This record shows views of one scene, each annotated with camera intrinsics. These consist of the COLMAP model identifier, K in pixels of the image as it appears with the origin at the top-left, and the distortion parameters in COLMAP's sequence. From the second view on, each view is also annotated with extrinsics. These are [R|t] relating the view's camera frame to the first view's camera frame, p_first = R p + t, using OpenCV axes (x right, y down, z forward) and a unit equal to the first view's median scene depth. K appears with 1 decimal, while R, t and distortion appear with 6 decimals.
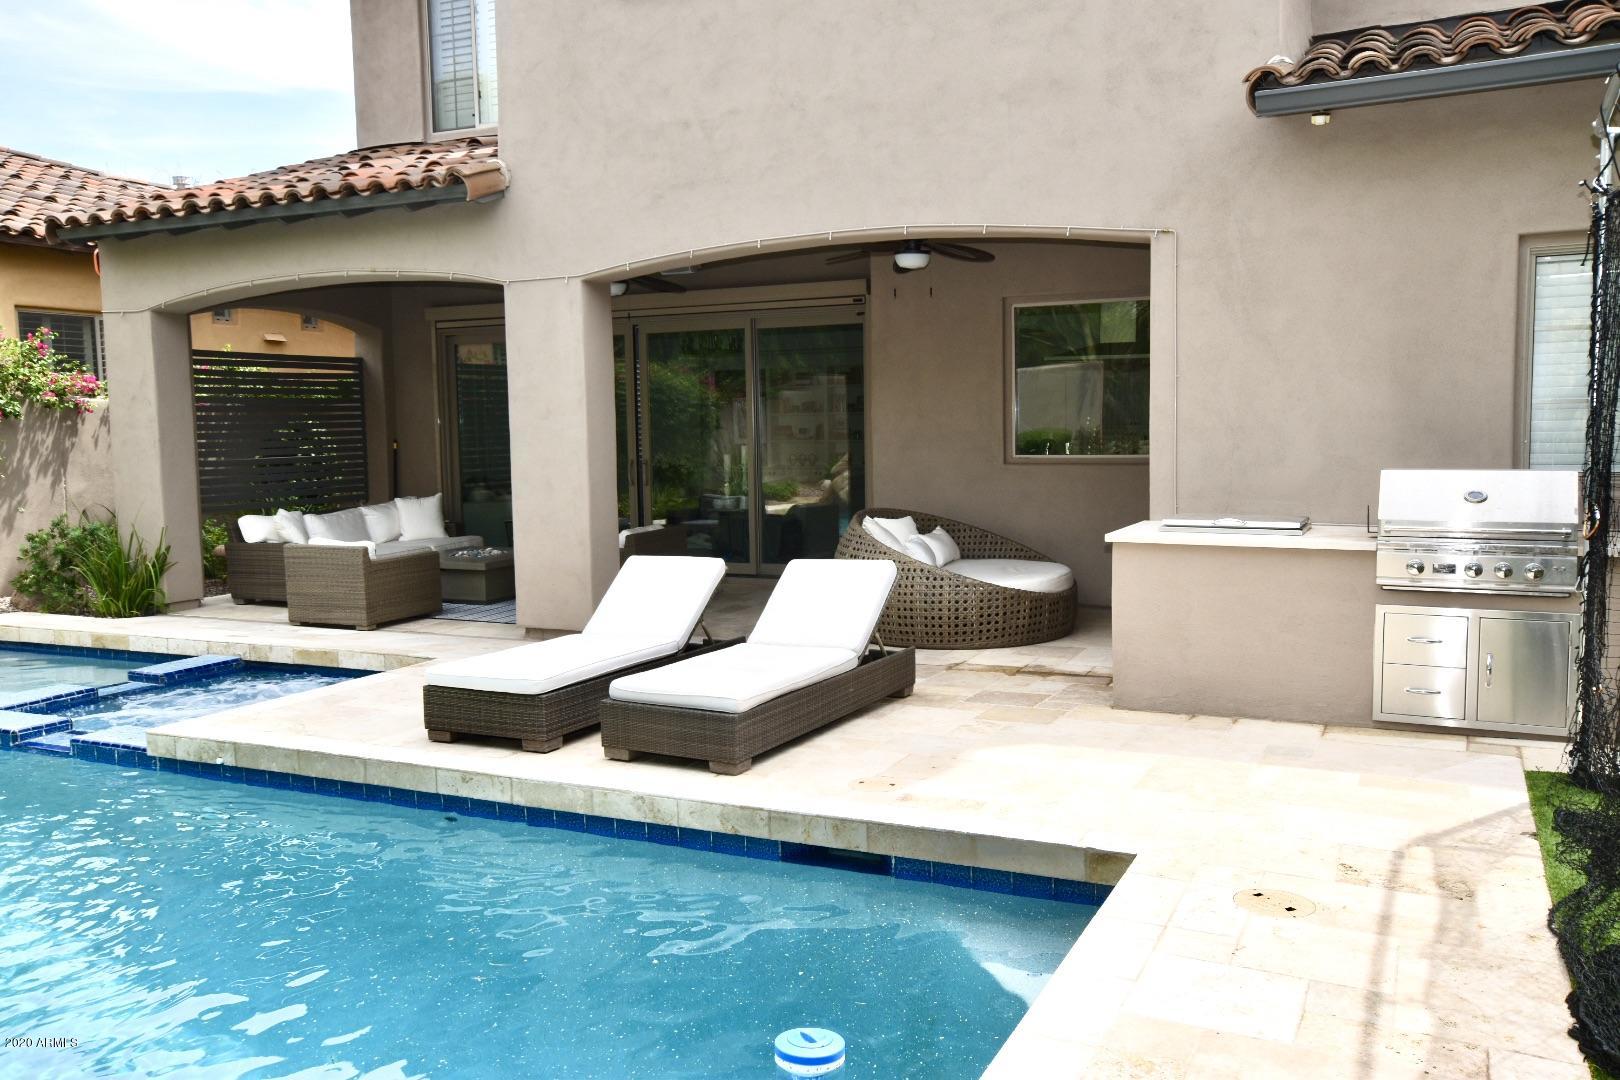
lens RADIAL K [[1363.5, 0, 810.9], [0, 1363.5, 542.5], [0, 0, 1]] dist [0.005418, 0.001429]
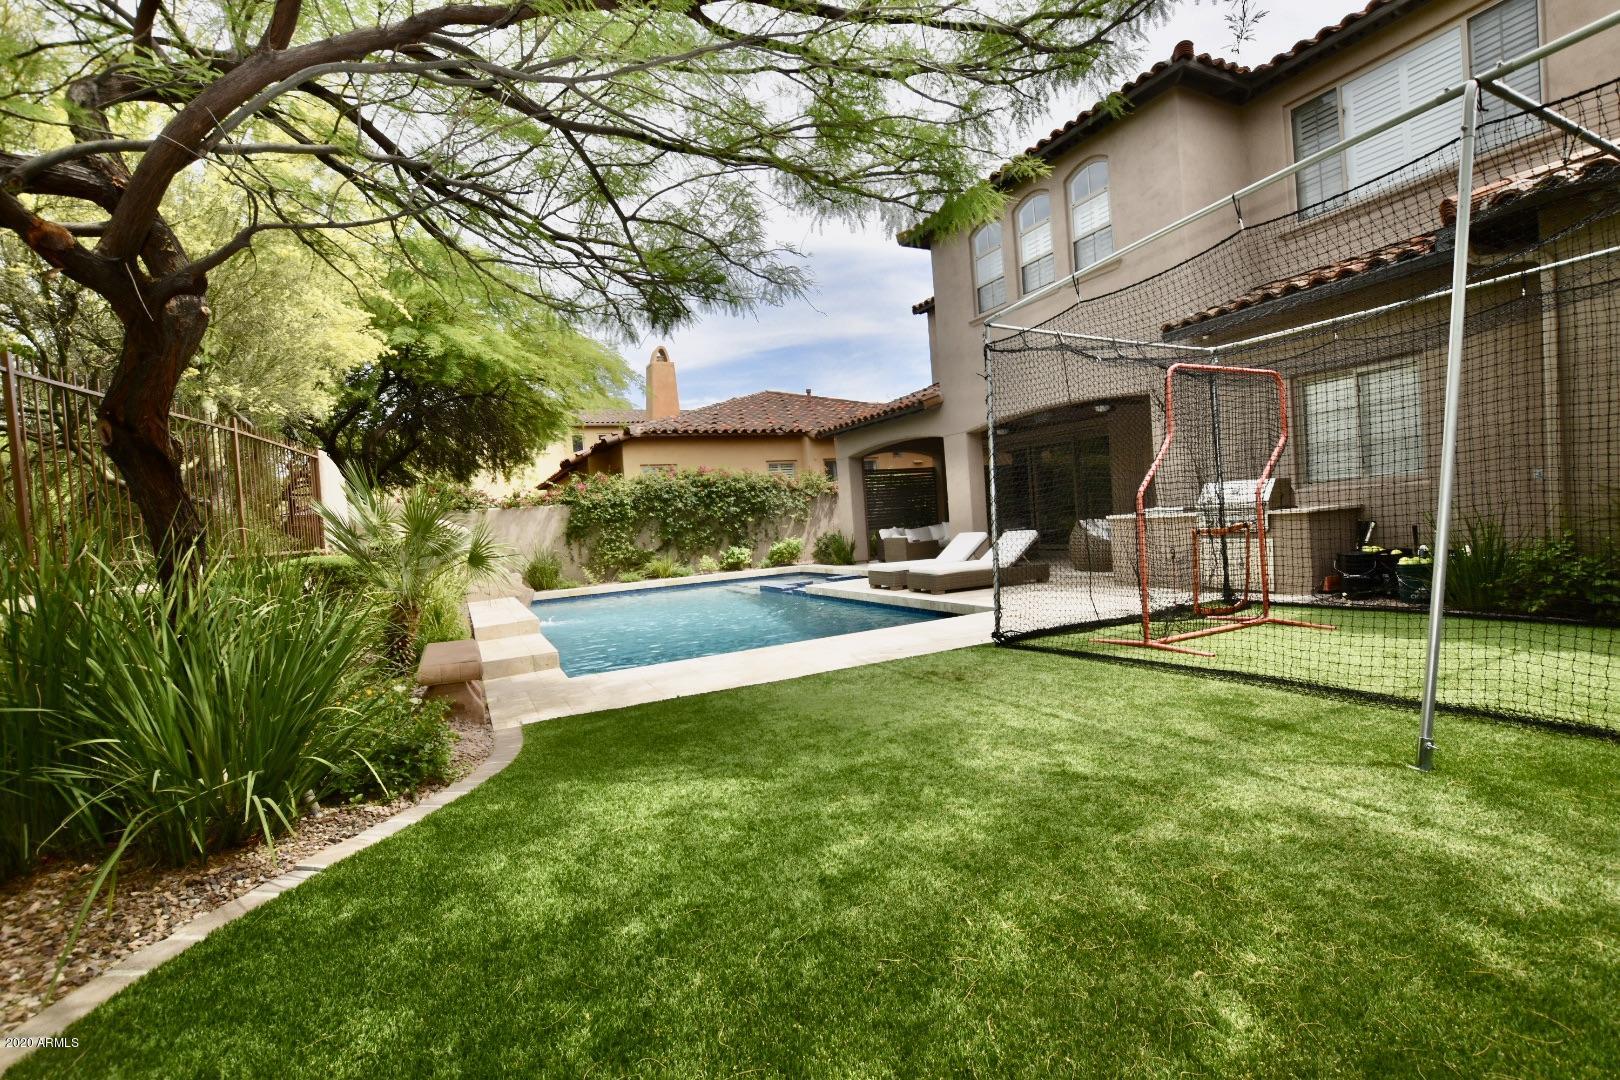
lens RADIAL K [[710.9, 0, 809.5], [0, 710.9, 545.9], [0, 0, 1]] dist [-0.027746, 0.001504]
pose [[0.804217, -0.016740, -0.594099, 0.306516], [0.006459, 0.999790, -0.019429, 0.038915], [0.594300, 0.011788, 0.804157, -0.214751]]
